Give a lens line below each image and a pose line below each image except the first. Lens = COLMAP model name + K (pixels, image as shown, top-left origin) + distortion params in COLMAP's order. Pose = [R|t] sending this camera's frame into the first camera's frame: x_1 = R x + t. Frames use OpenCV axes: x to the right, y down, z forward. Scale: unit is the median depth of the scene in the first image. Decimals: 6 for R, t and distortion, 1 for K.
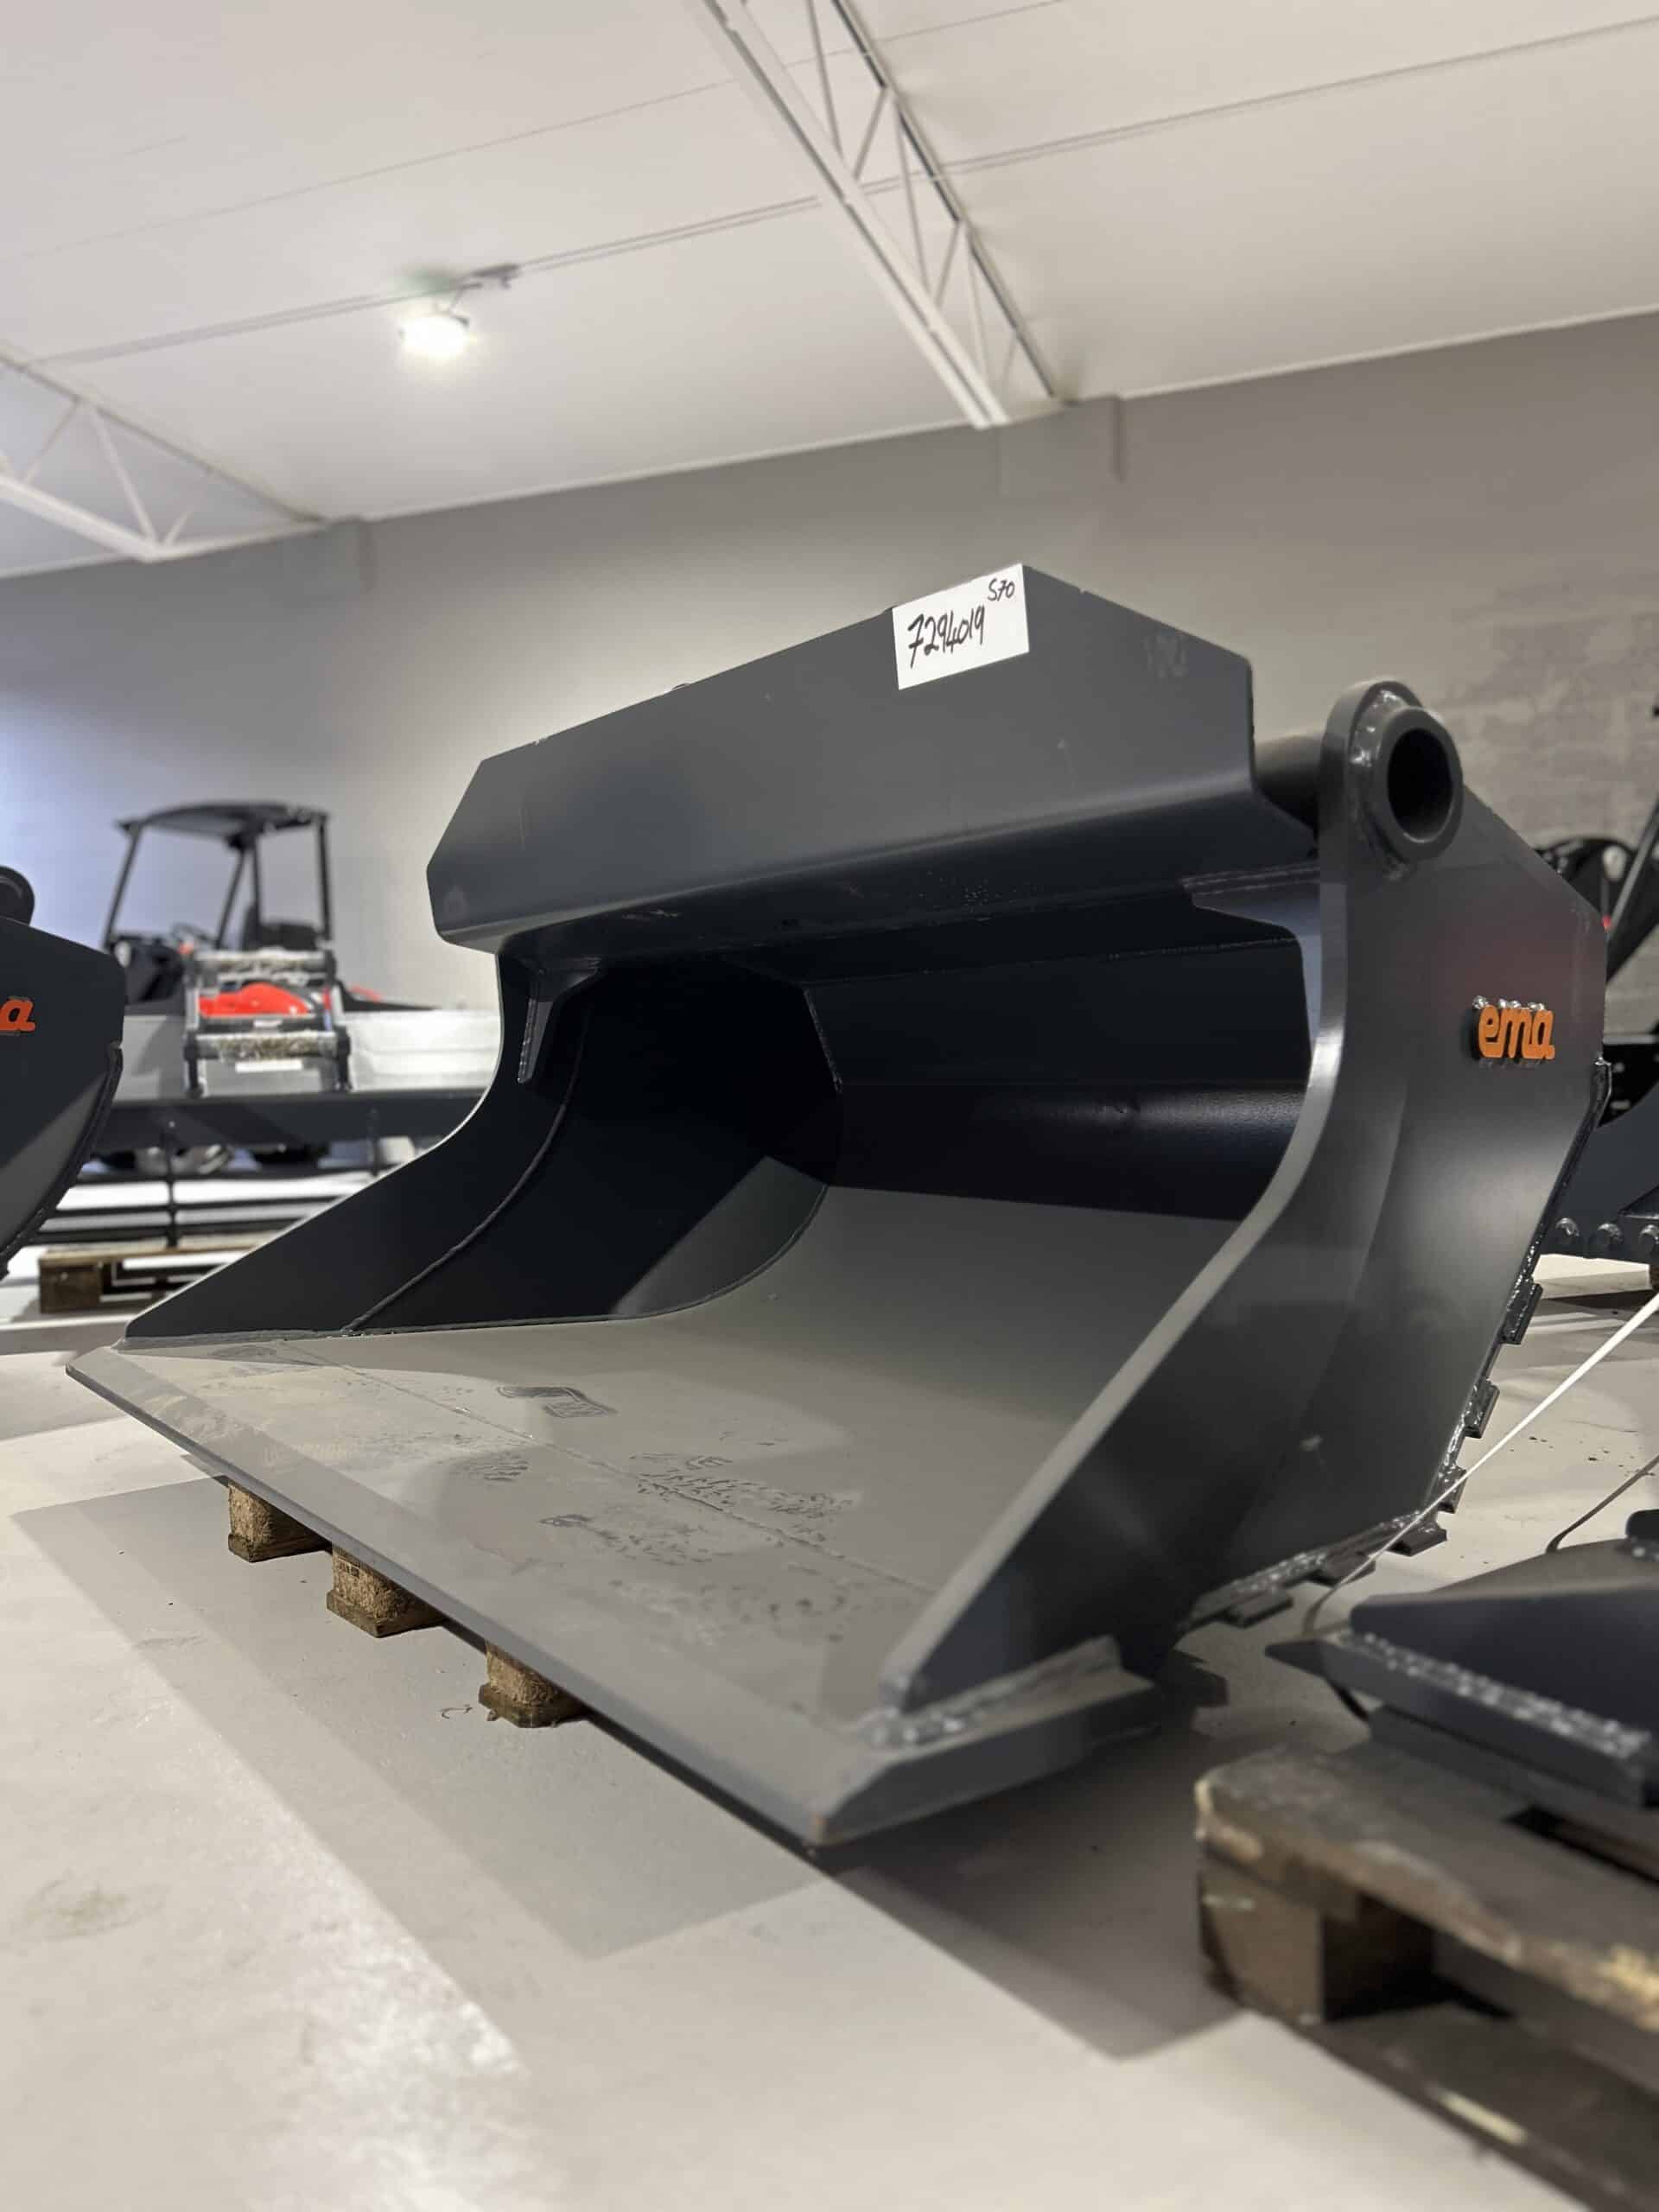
lens RADIAL K [[1712.5, 0, 829.3], [0, 1712.5, 1109.8], [0, 0, 1]] dist [0.032111, -0.008356]
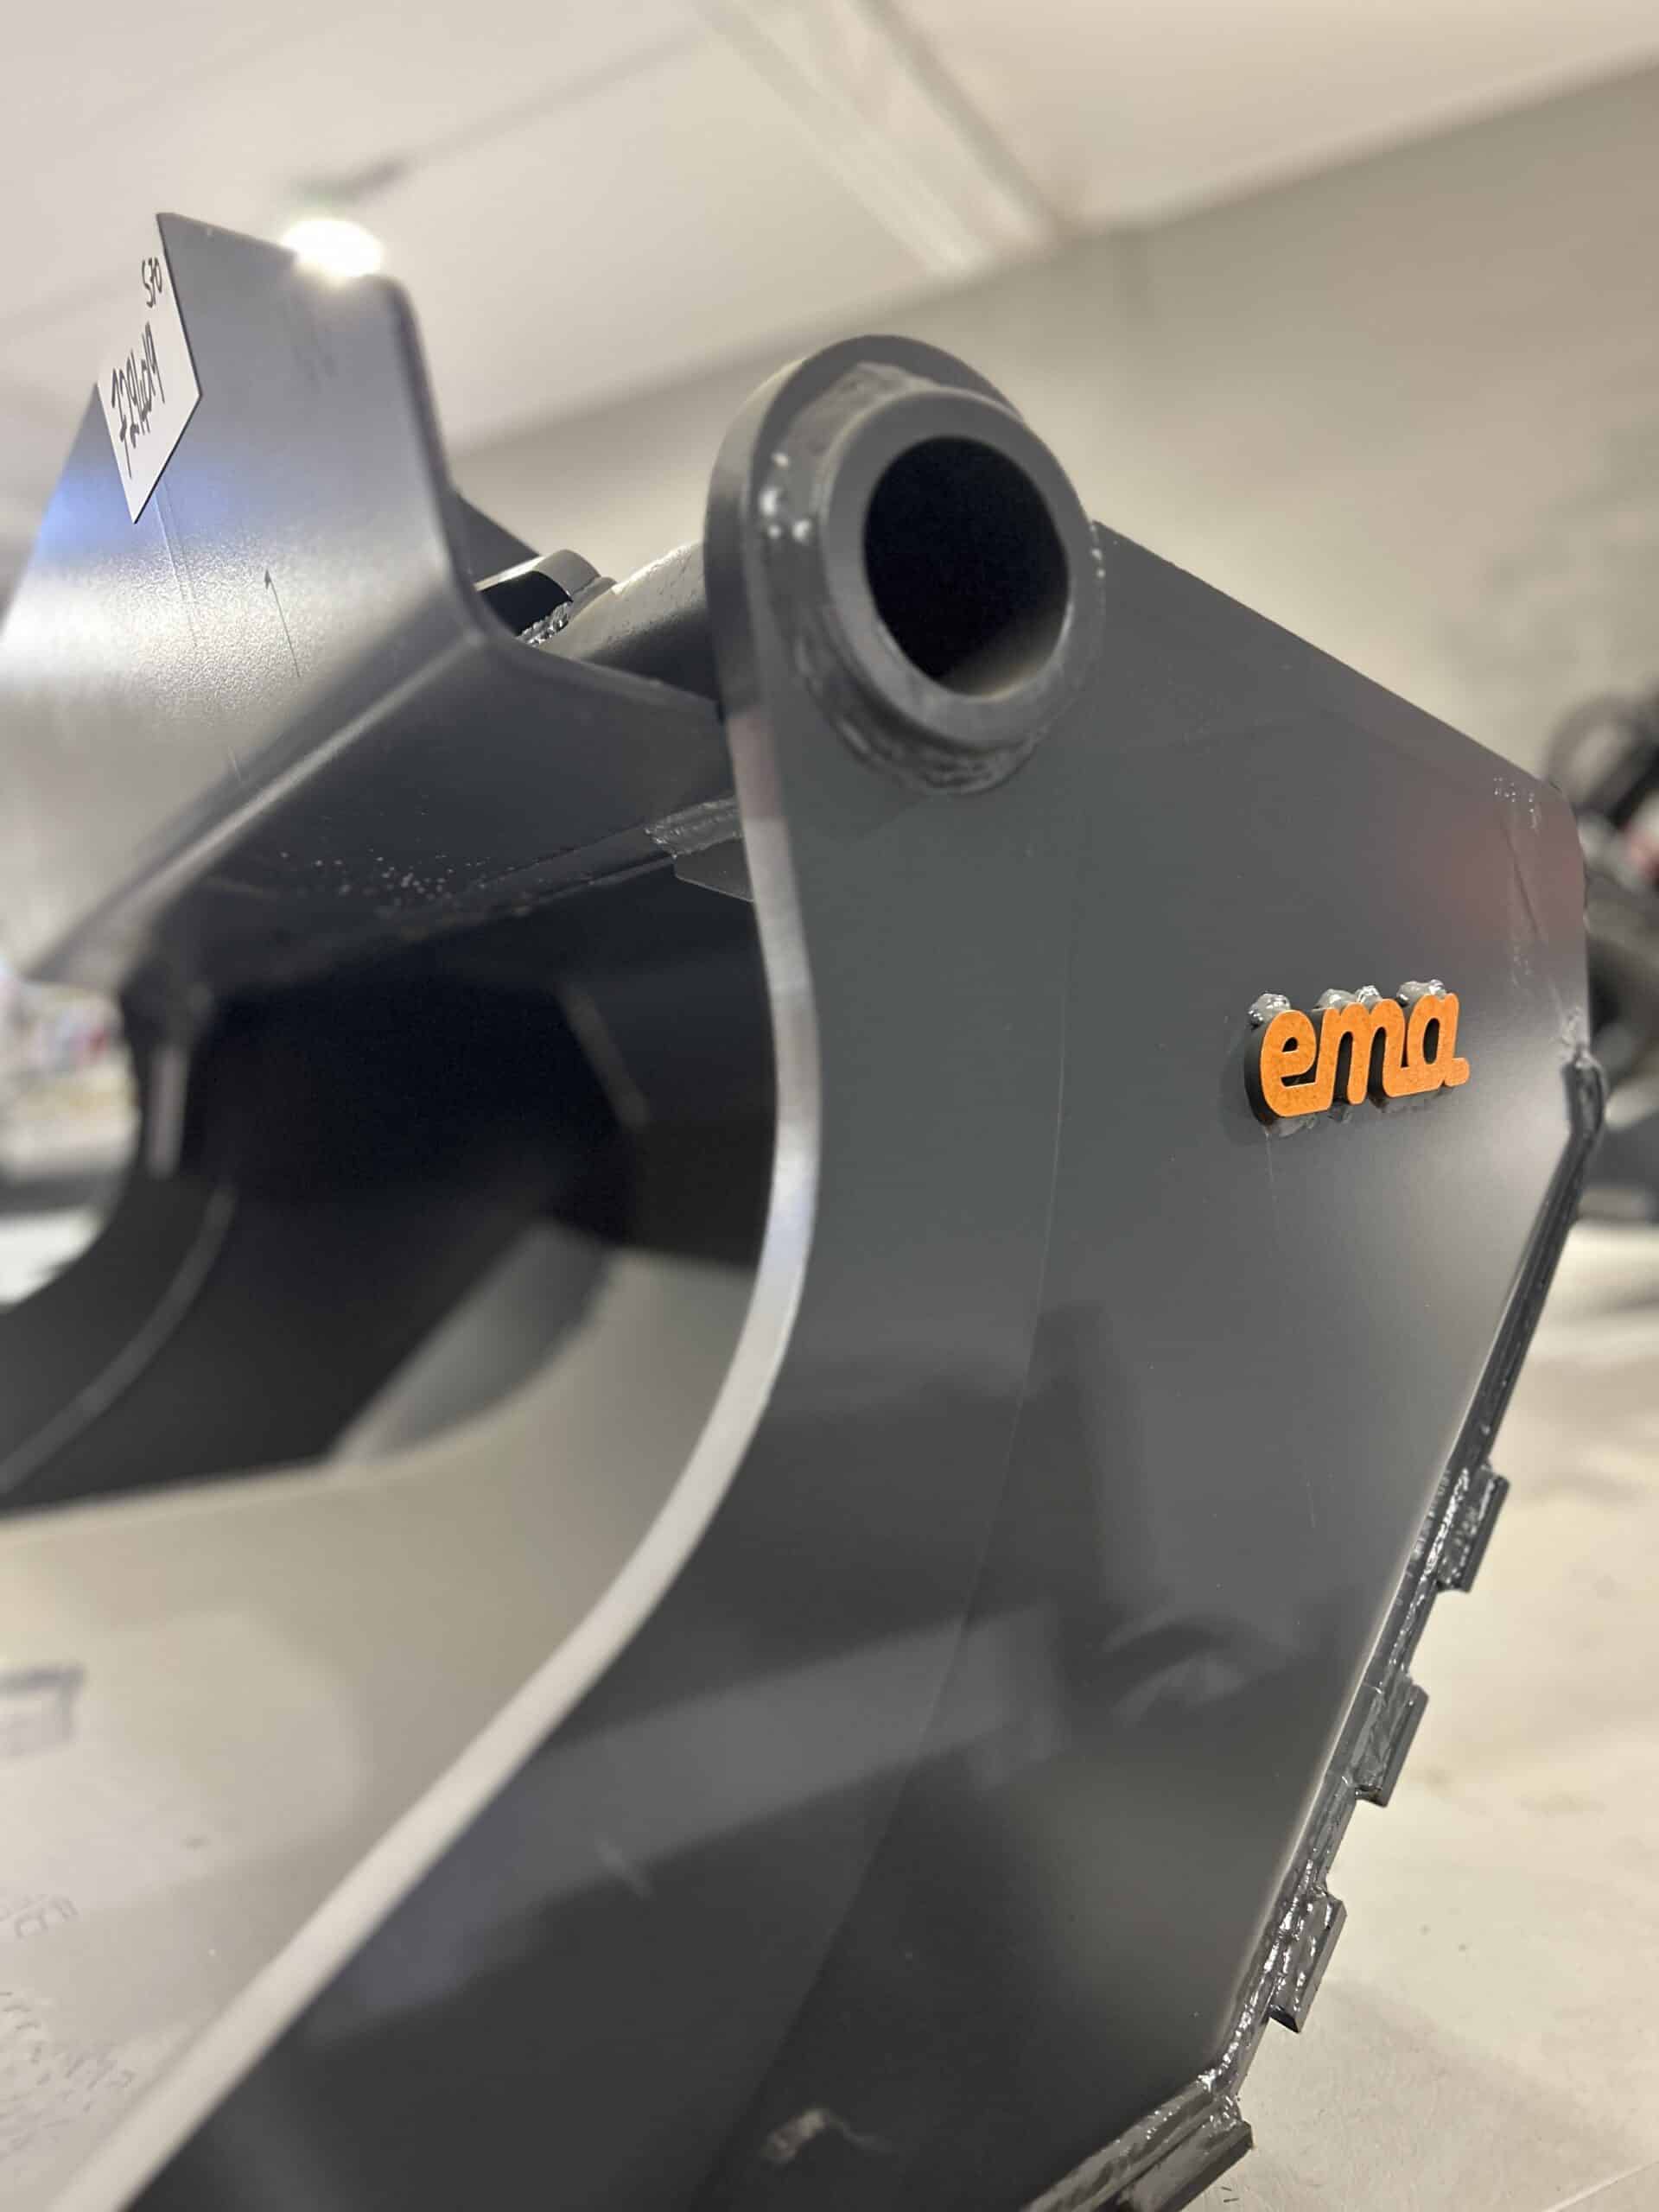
lens RADIAL K [[1712.5, 0, 828.9], [0, 1712.5, 1097.8], [0, 0, 1]] dist [0.032111, -0.008356]
pose [[0.990701, -0.093724, -0.098625, 0.291347], [0.096889, 0.994907, 0.027798, -0.061108], [0.095517, -0.037096, 0.994736, 0.478692]]
